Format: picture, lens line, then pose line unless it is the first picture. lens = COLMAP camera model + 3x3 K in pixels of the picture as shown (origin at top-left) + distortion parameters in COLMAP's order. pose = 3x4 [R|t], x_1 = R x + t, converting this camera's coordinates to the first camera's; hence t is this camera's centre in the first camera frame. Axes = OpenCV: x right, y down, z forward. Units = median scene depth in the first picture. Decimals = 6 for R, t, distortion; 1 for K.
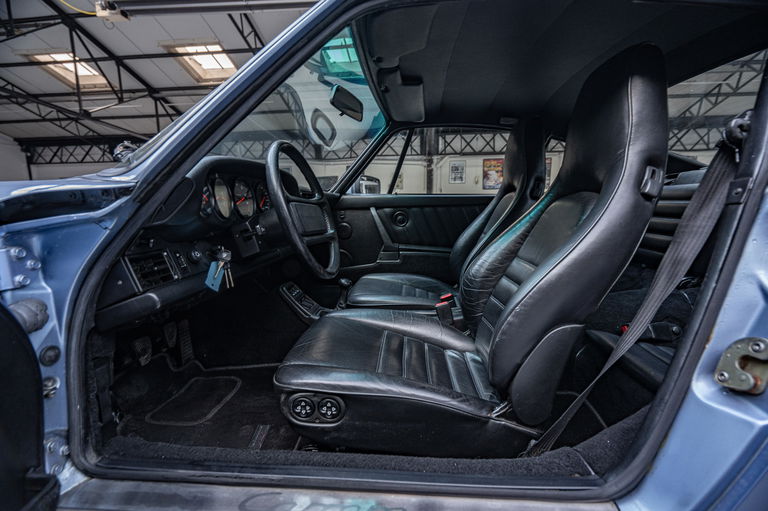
lens RADIAL K [[348.5, 0, 381.2], [0, 348.5, 252.3], [0, 0, 1]] dist [-0.008587, 0.000560]
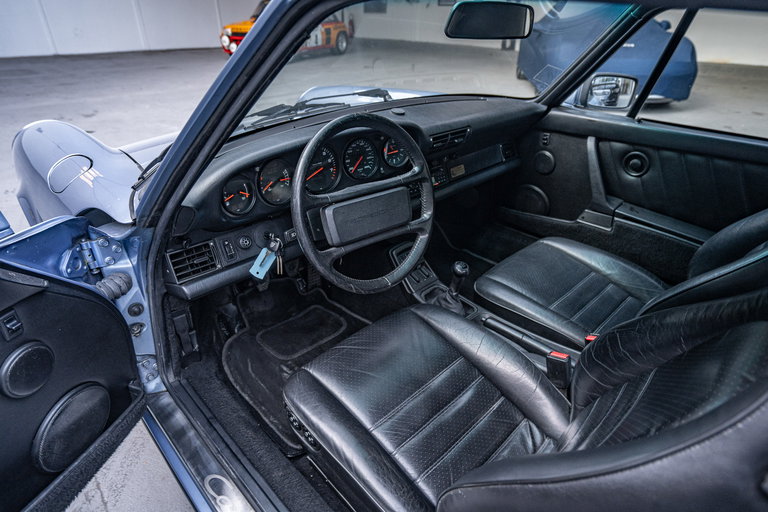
lens RADIAL K [[451.7, 0, 383.2], [0, 451.7, 260.3], [0, 0, 1]] dist [-0.004522, -0.000109]
pose [[0.755343, 0.331354, -0.565386, 0.418398], [-0.101472, 0.911483, 0.398626, -0.398192], [0.647426, -0.243729, 0.722105, 0.227836]]
